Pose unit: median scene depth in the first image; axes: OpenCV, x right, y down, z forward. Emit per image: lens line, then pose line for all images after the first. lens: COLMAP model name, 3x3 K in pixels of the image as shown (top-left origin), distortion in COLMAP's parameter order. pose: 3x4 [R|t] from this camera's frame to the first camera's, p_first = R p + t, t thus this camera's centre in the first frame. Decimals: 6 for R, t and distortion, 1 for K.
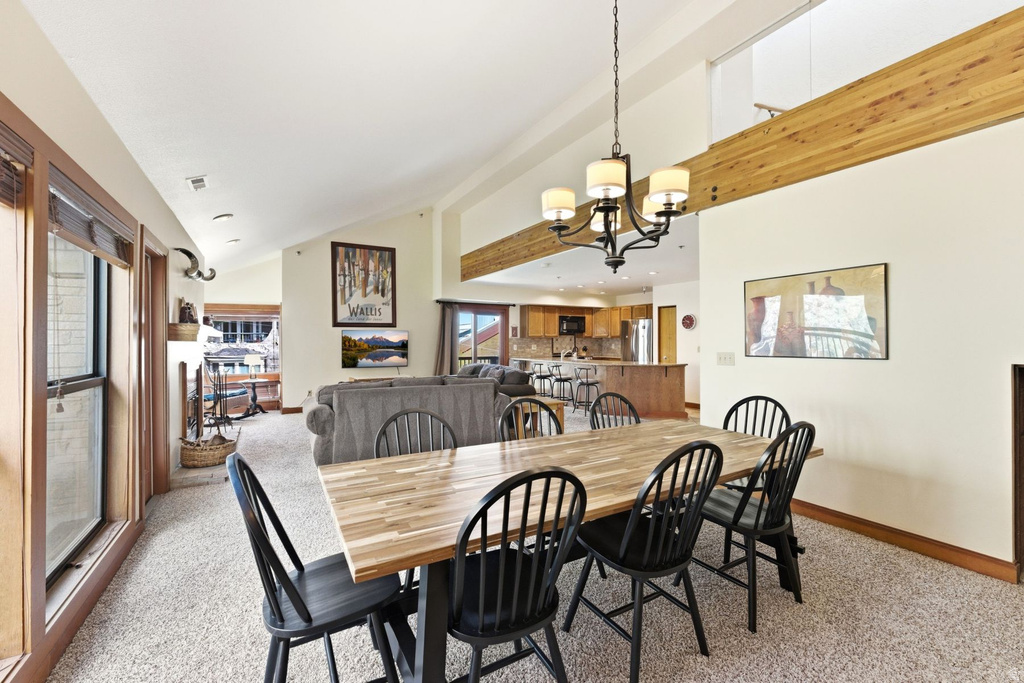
lens RADIAL K [[403.1, 0, 512.0], [0, 403.1, 341.5], [0, 0, 1]] dist [0.000992, 0.000180]
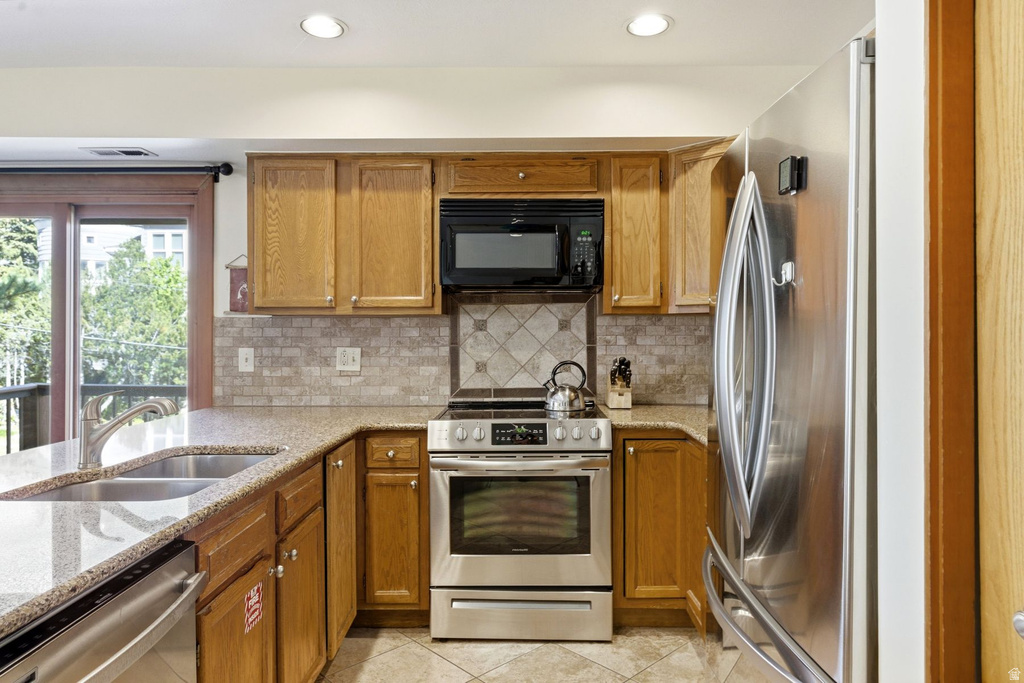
lens RADIAL K [[522.9, 0, 512.0], [0, 522.9, 341.5], [0, 0, 1]] dist [-0.001353, -0.000191]
pose [[0.867306, 0.002530, -0.497770, 0.276862], [-0.004161, 0.999989, -0.002168, 0.004591], [0.497759, 0.003951, 0.867307, 0.816029]]
